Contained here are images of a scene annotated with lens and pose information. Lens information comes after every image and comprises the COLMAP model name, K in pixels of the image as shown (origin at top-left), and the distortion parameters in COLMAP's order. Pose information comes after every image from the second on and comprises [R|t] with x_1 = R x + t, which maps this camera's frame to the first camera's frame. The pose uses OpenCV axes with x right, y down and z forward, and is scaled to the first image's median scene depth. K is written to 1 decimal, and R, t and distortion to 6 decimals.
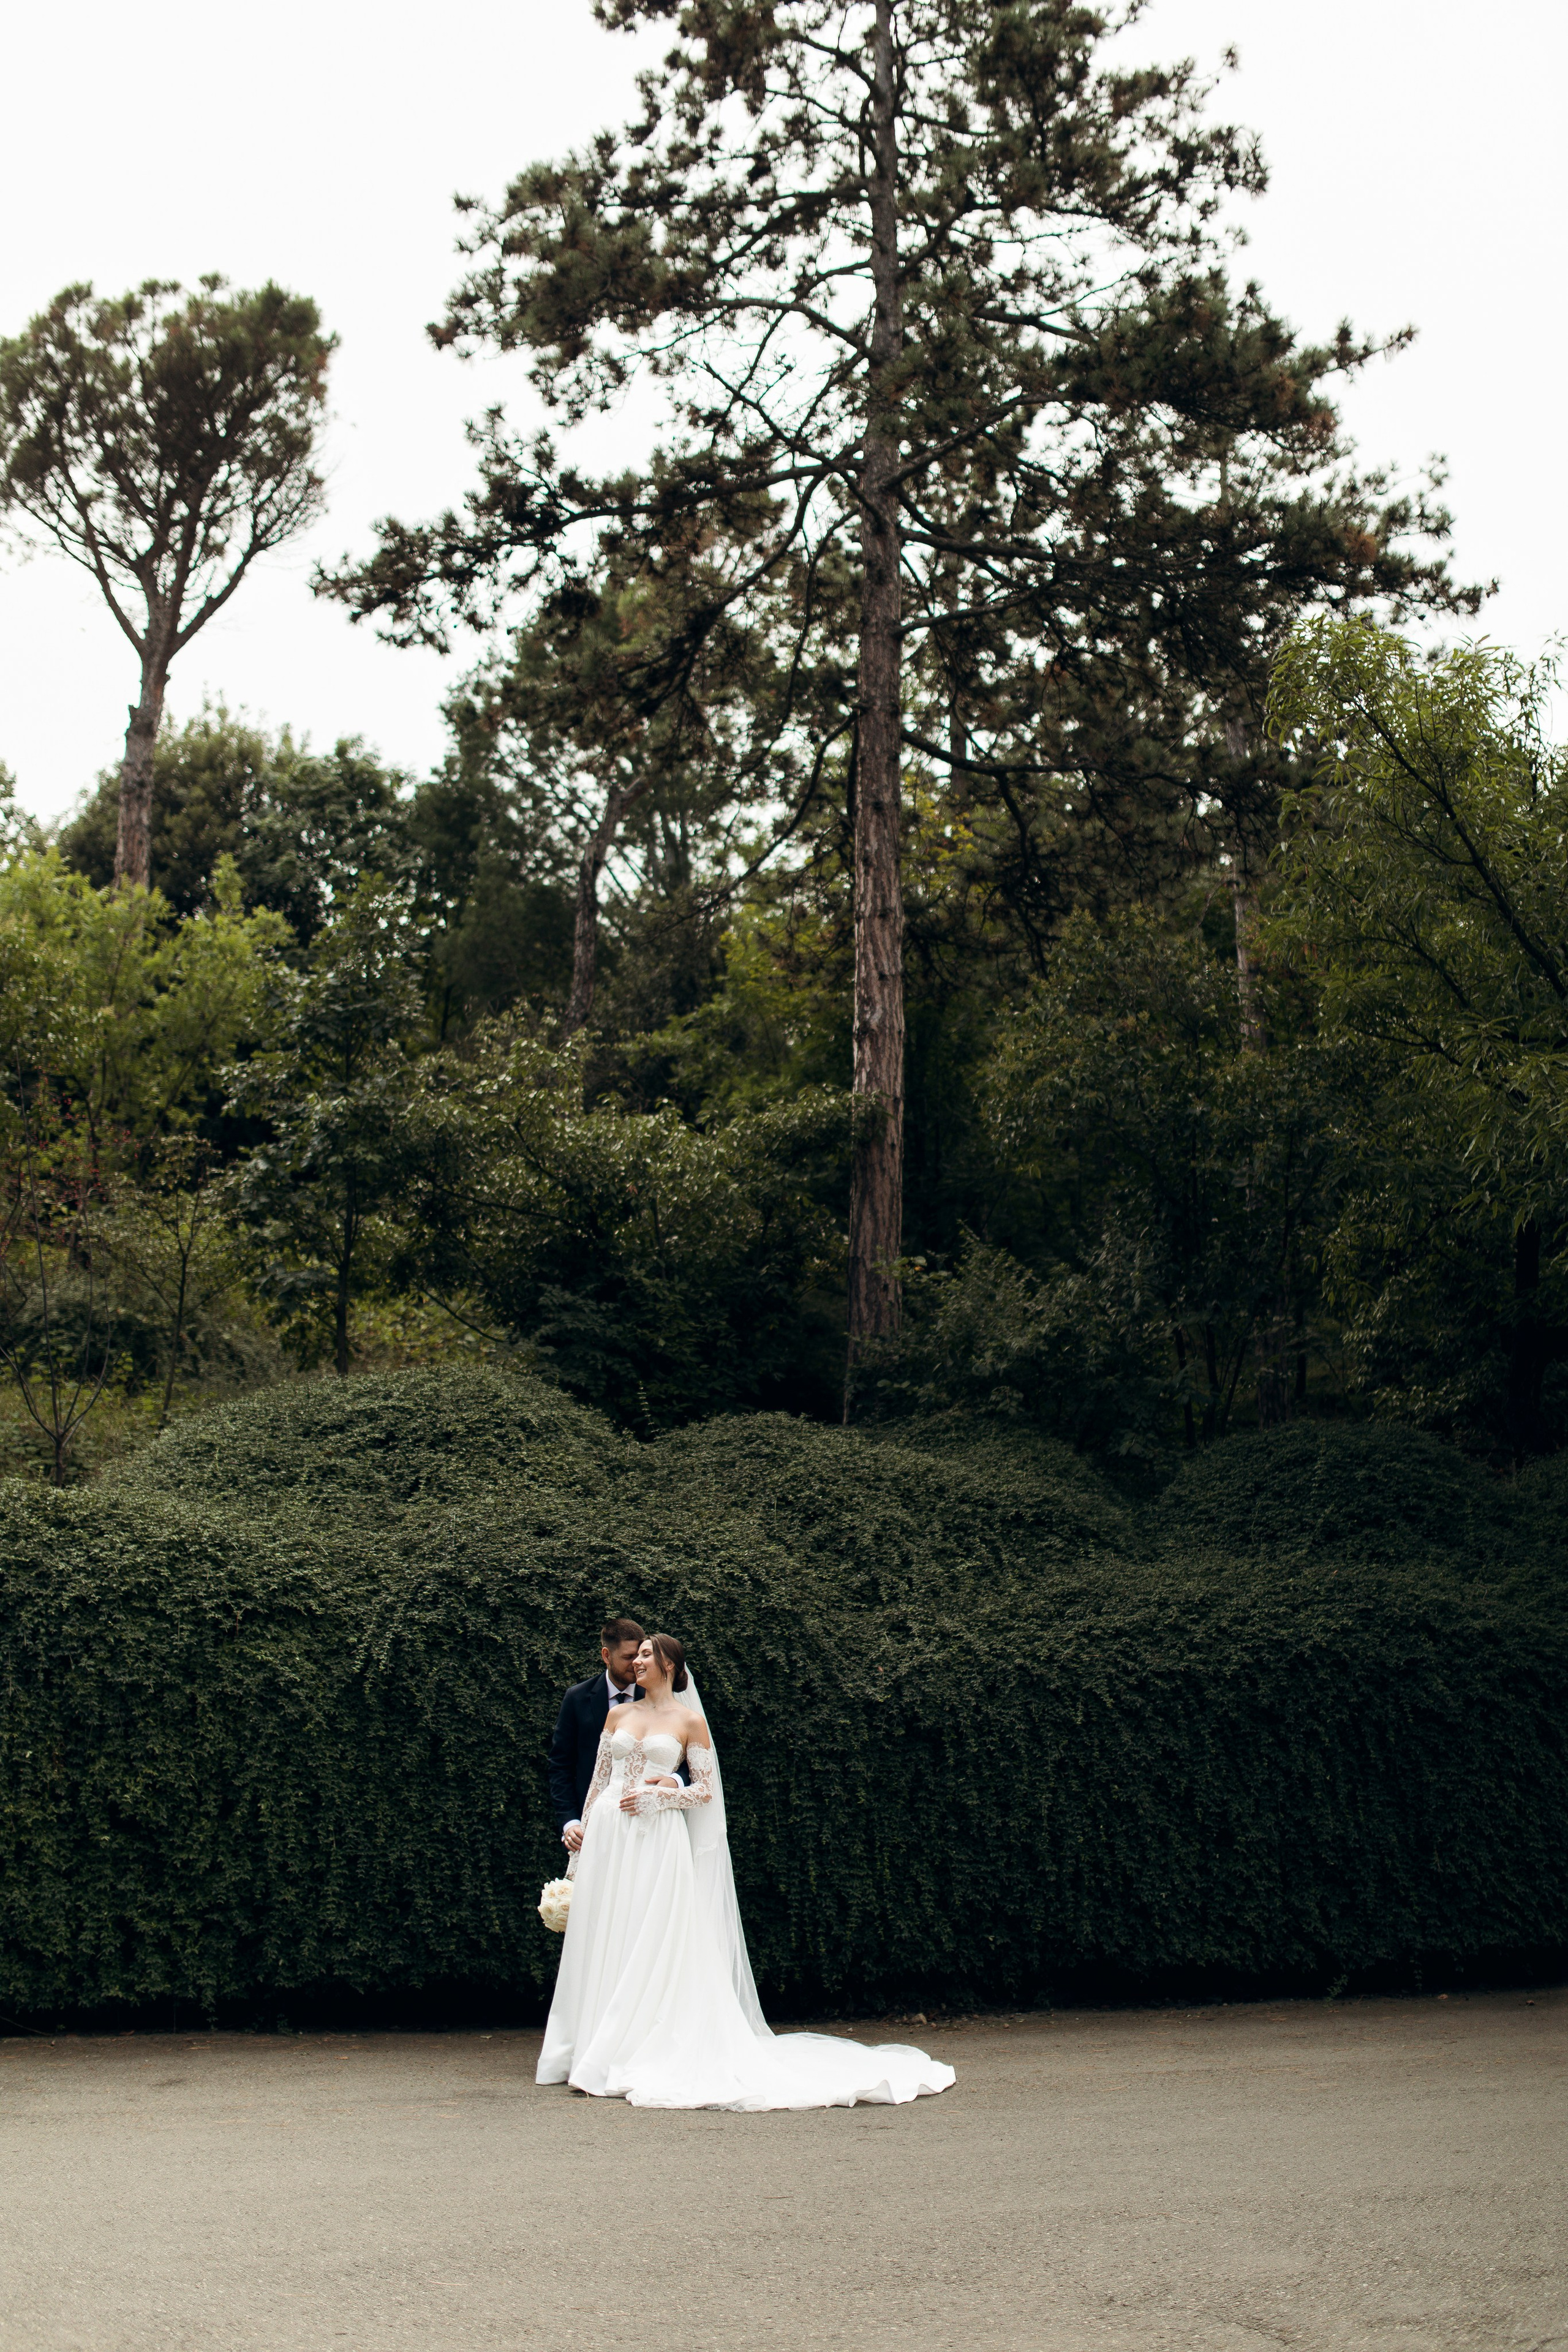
lens RADIAL K [[2223.6, 0, 784.0], [0, 2223.6, 1176.0], [0, 0, 1]] dist [-0.001428, -0.008128]
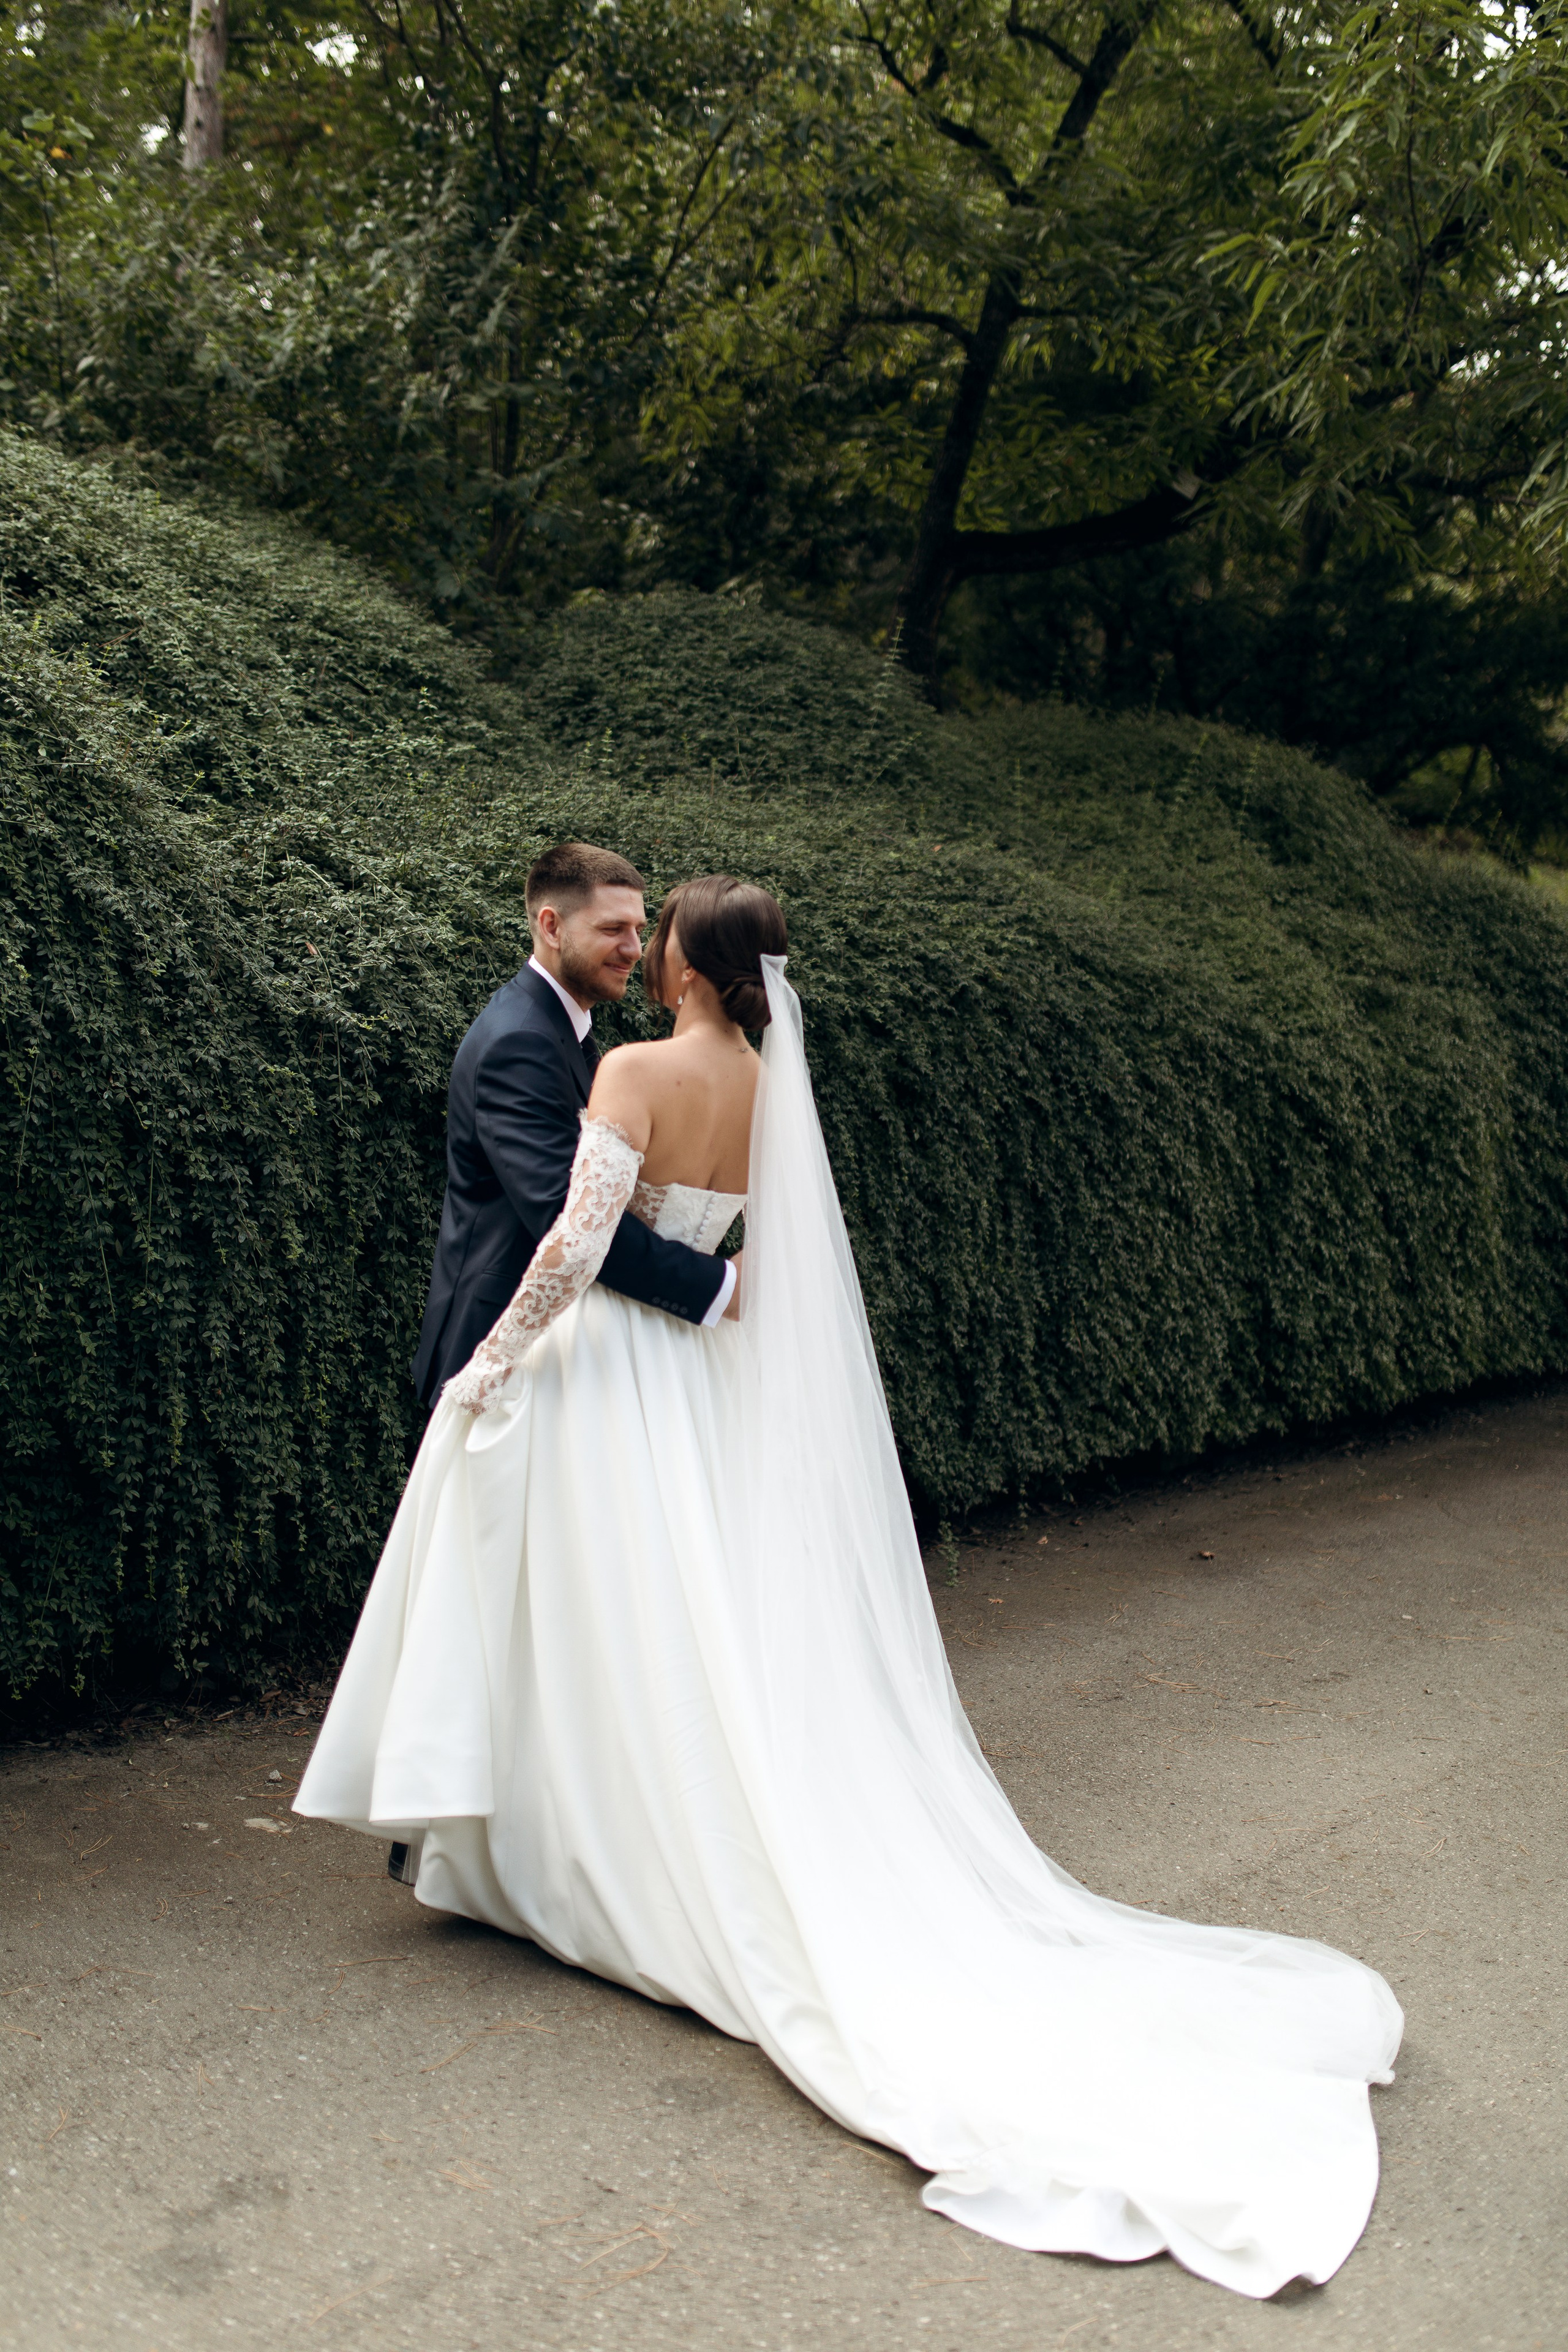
lens RADIAL K [[2224.7, 0, 787.3], [0, 2224.7, 1187.3], [0, 0, 1]] dist [-0.005629, 0.012010]
pose [[0.799012, 0.024995, 0.600795, -0.140243], [-0.212683, 0.946299, 0.243483, 0.142199], [-0.562446, -0.322324, 0.761421, 0.611086]]
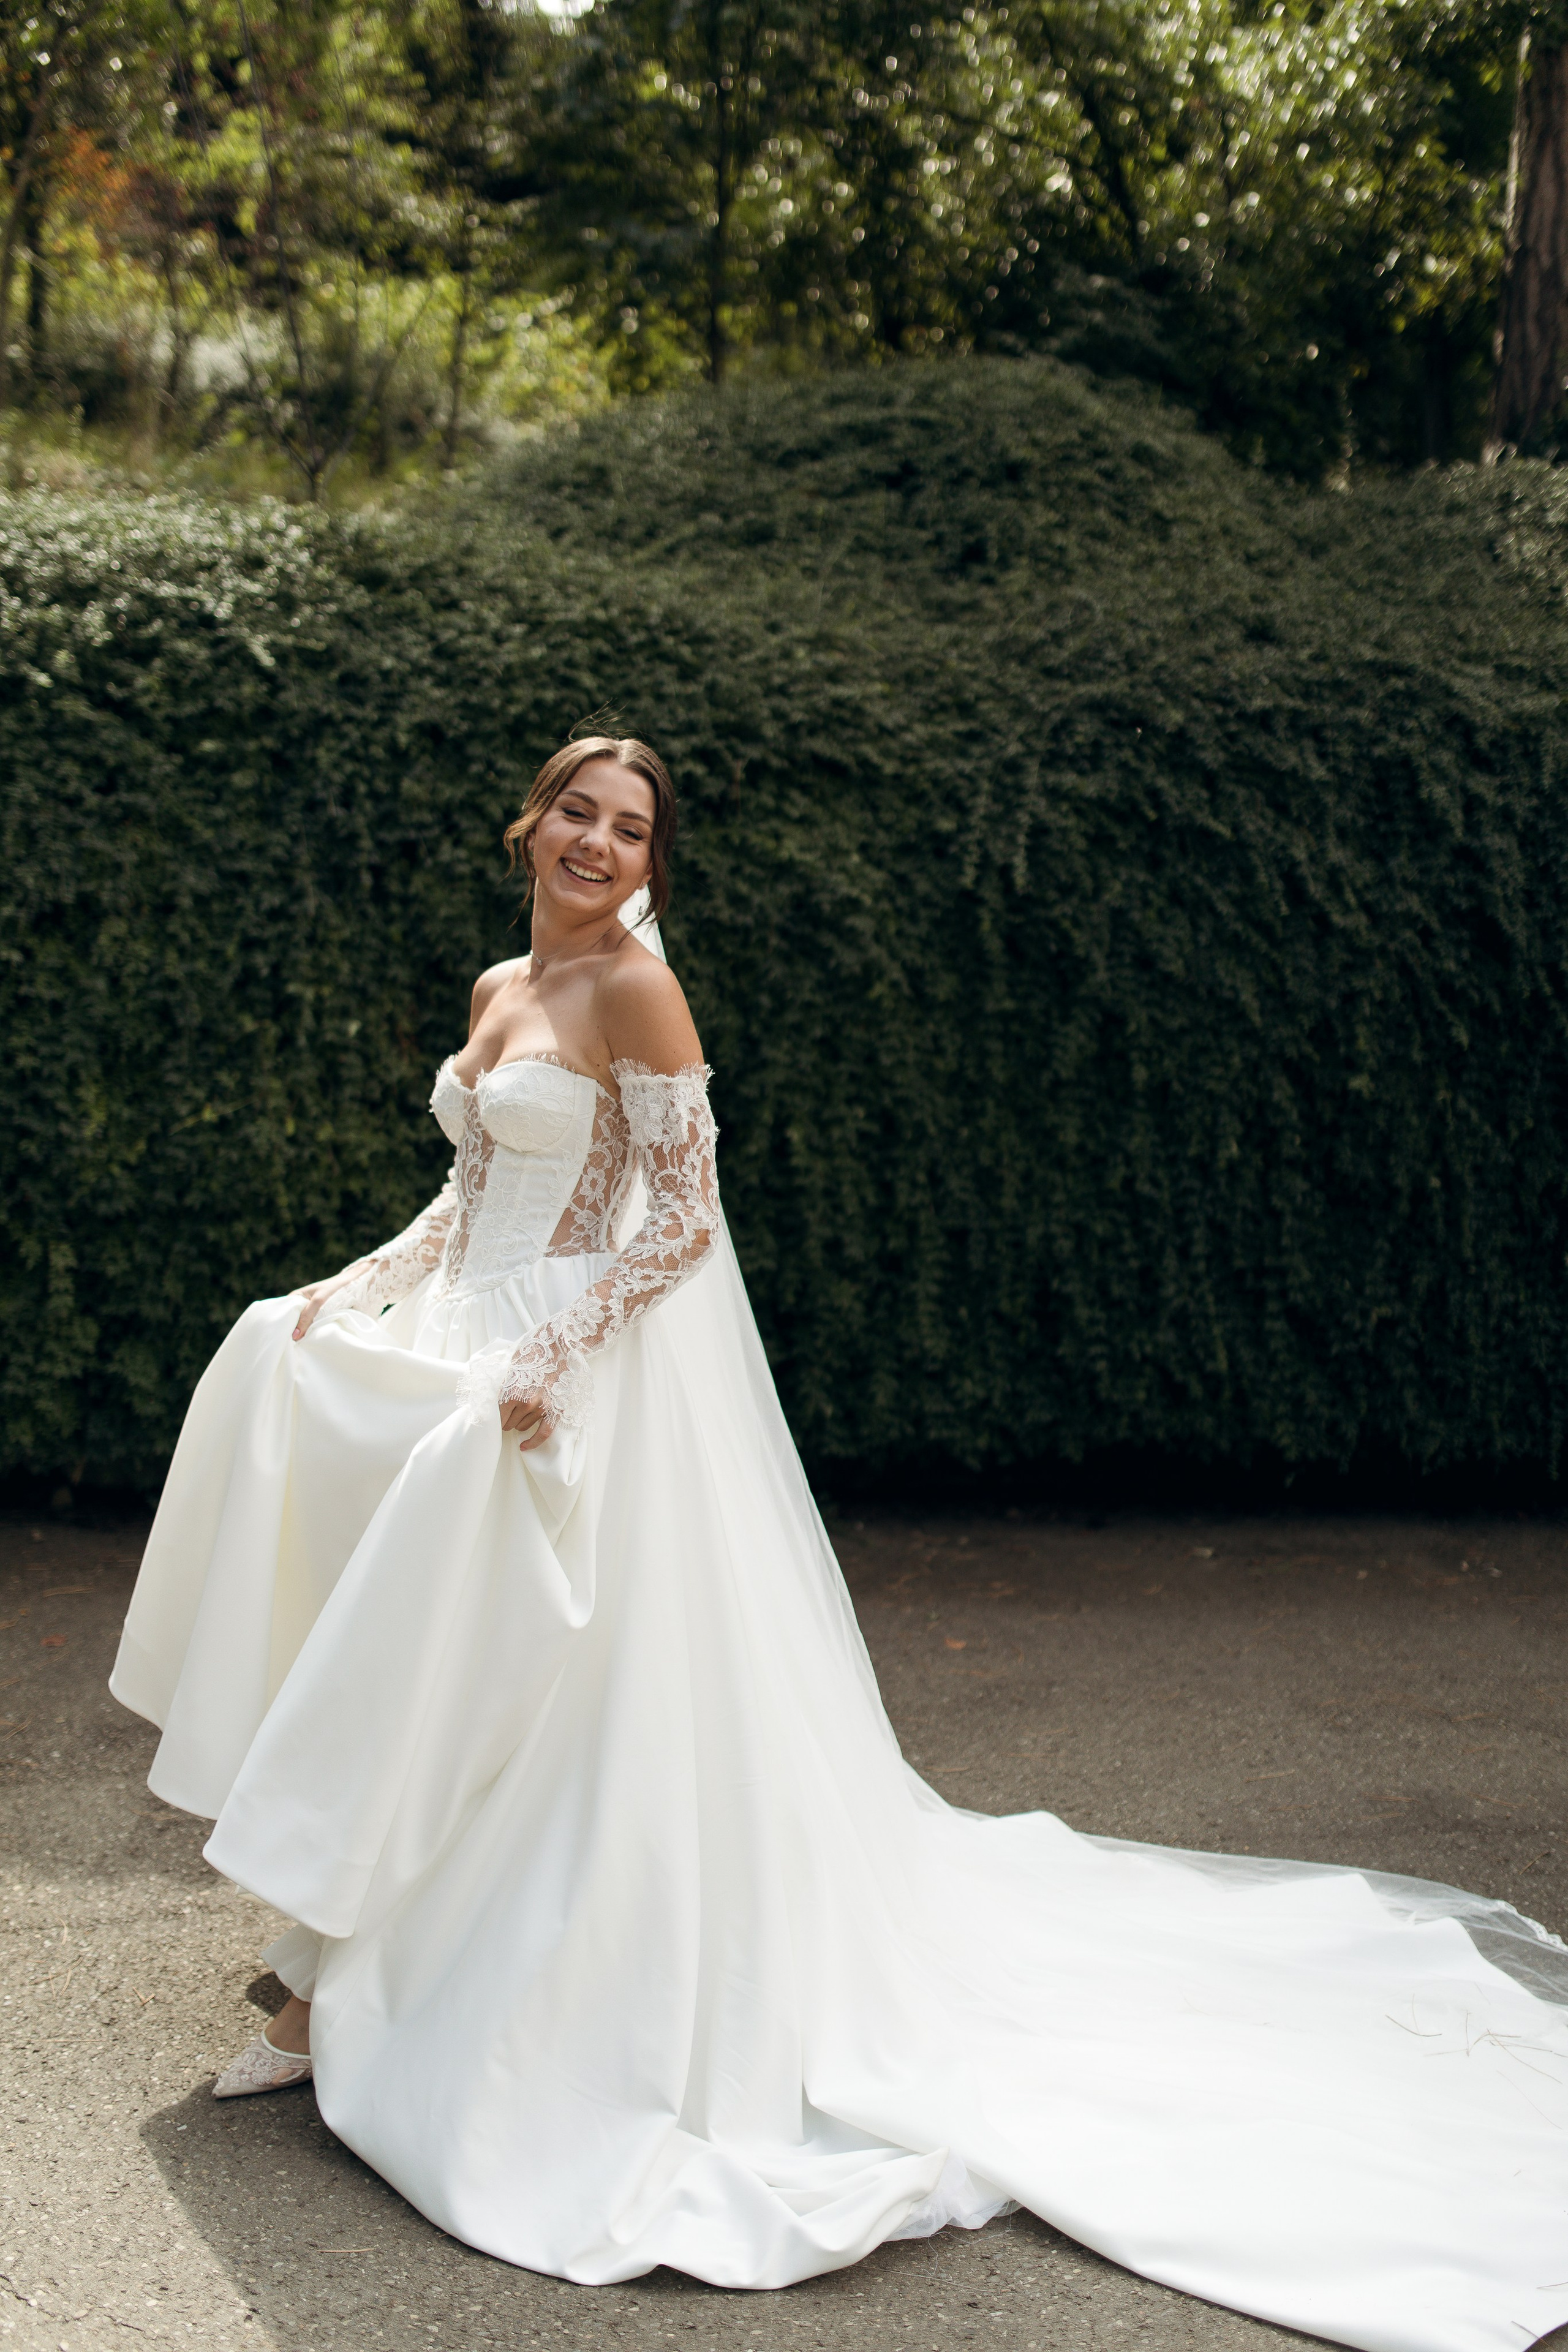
lens RADIAL K [[2224.7, 0, 787.3], [0, 2224.7, 1187.3], [0, 0, 1]] dist [-0.005629, 0.012010]
pose [[0.997771, 0.036707, -0.055728, -0.190624], [-0.015169, 0.938013, 0.346268, 0.104976], [0.064984, -0.344651, 0.936479, 0.466739]]
